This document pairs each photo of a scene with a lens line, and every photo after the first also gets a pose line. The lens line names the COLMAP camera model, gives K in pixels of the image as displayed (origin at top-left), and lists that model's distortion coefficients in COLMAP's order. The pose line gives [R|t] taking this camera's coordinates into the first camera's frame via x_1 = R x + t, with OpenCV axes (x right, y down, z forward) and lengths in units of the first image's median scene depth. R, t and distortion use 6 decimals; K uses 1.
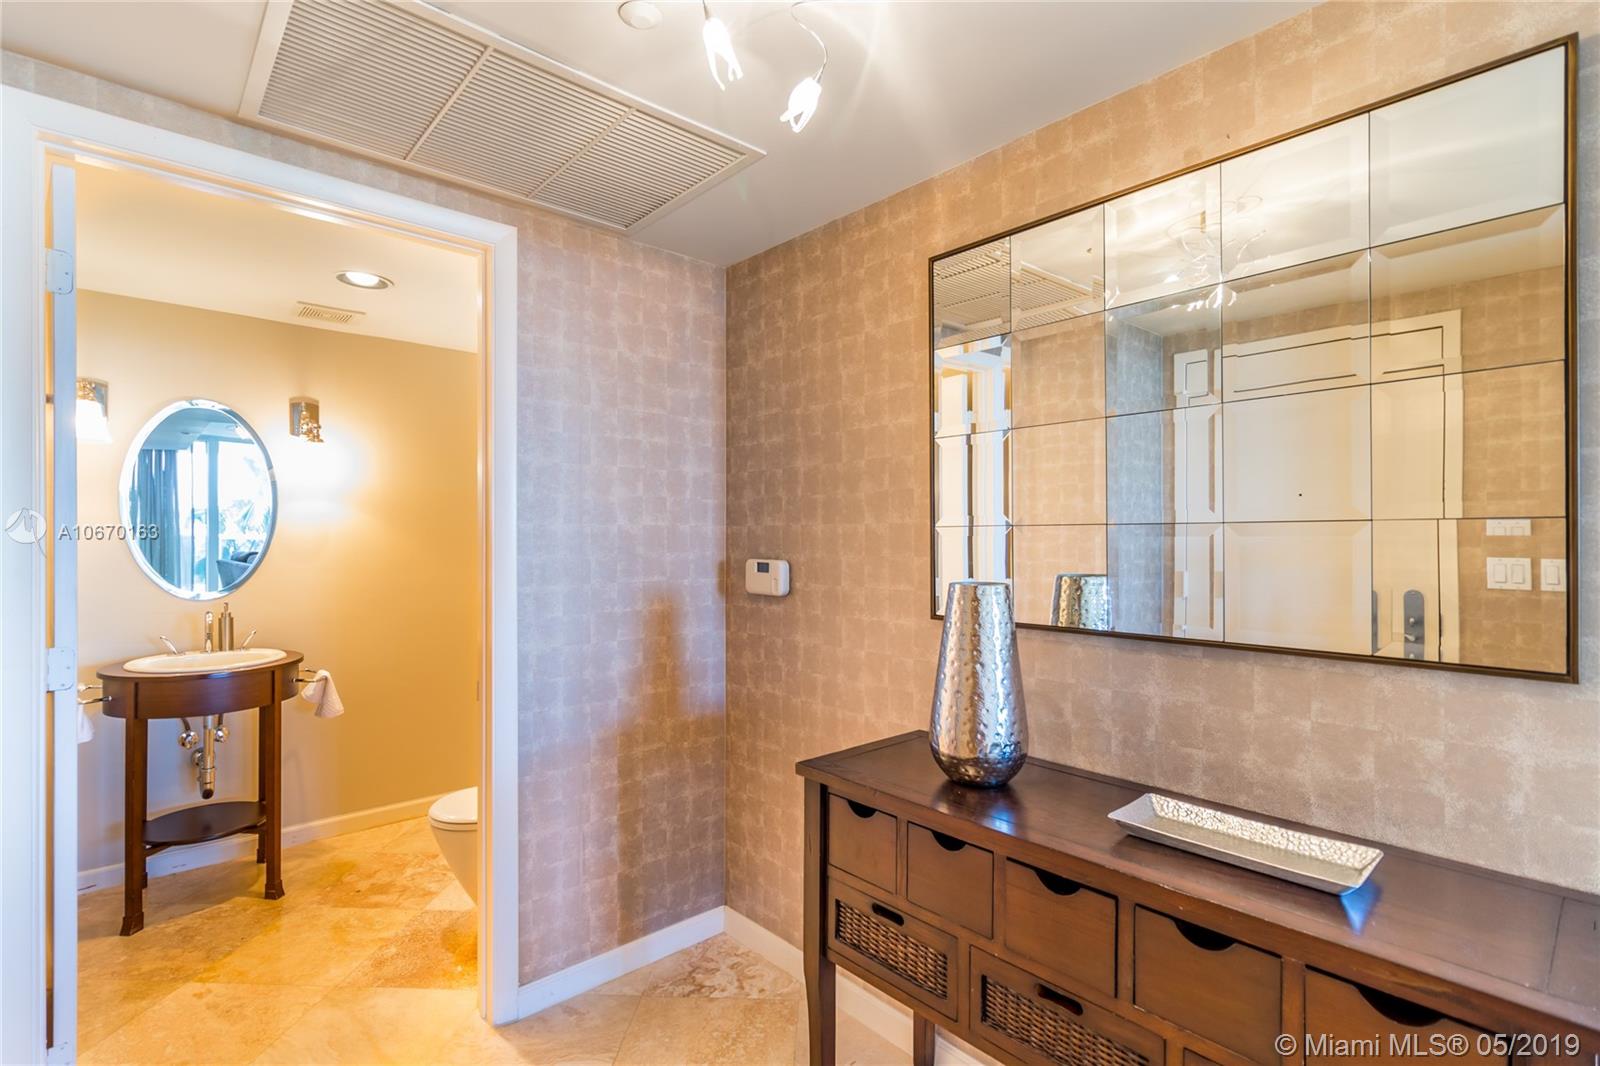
lens RADIAL K [[755.8, 0, 794.3], [0, 755.8, 533.3], [0, 0, 1]] dist [0.000002, -0.000701]
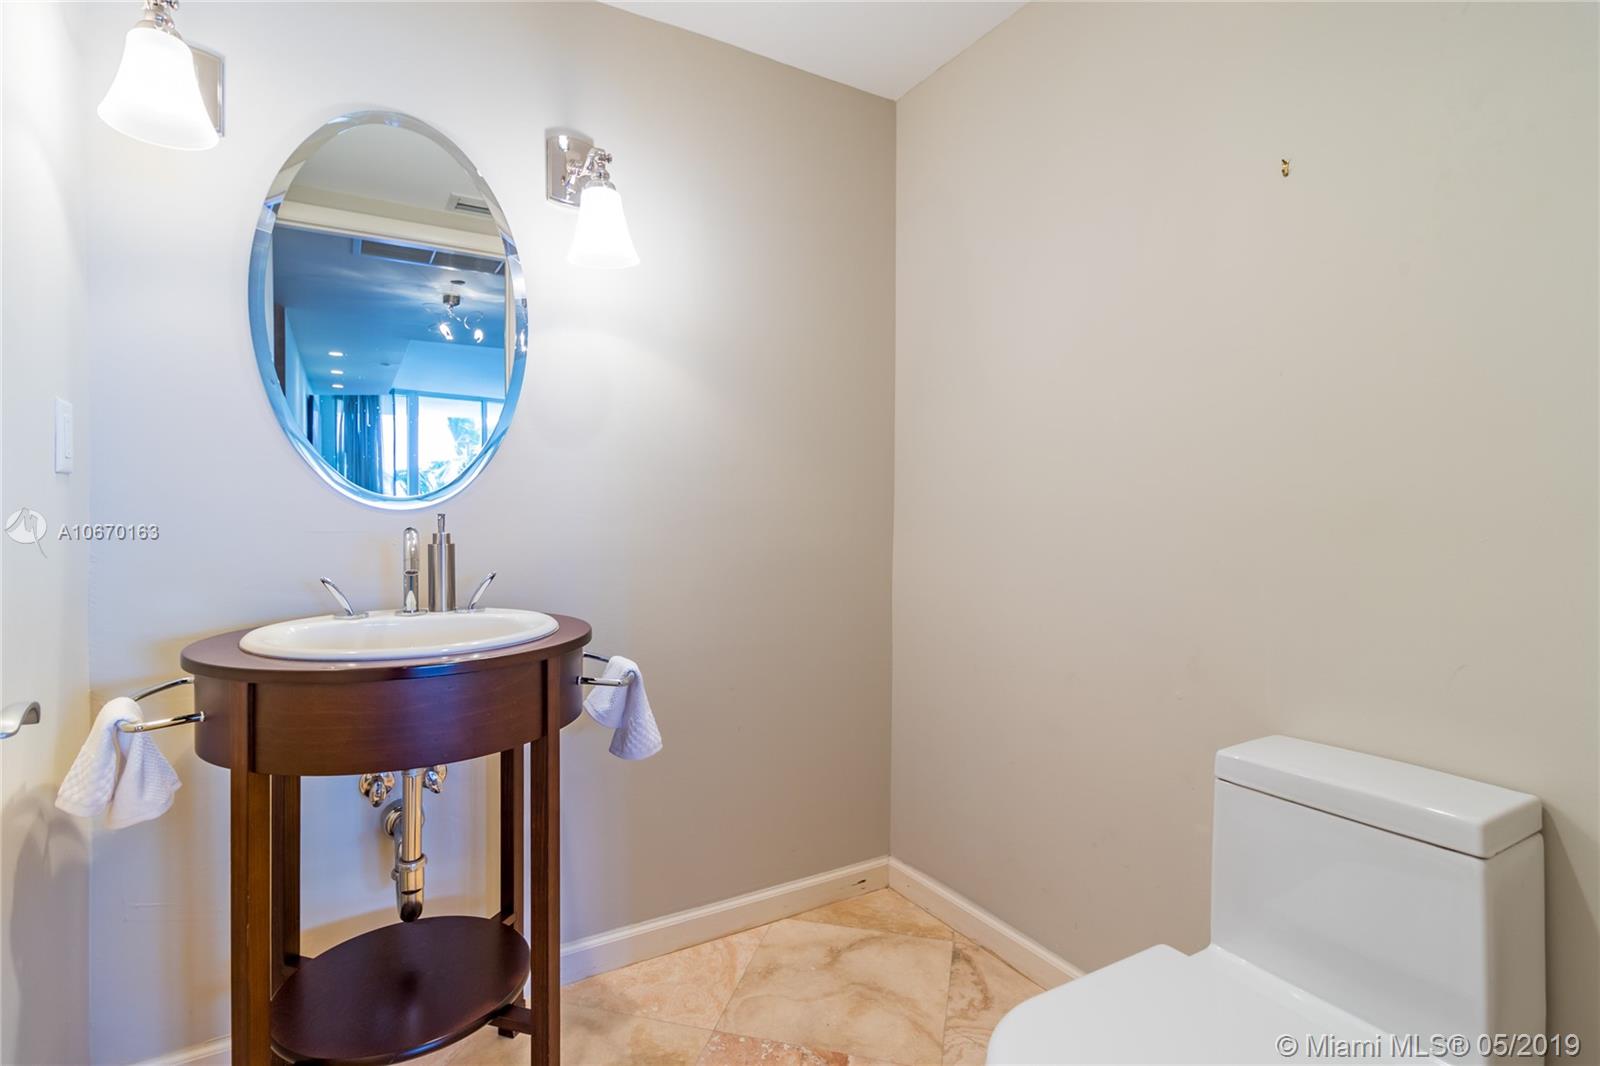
lens RADIAL K [[755.8, 0, 794.3], [0, 755.8, 533.3], [0, 0, 1]] dist [0.000002, -0.000701]
pose [[0.982138, 0.014524, -0.187599, -0.446100], [-0.008851, 0.999479, 0.031042, 0.089432], [0.187952, -0.028828, 0.981755, 0.575638]]
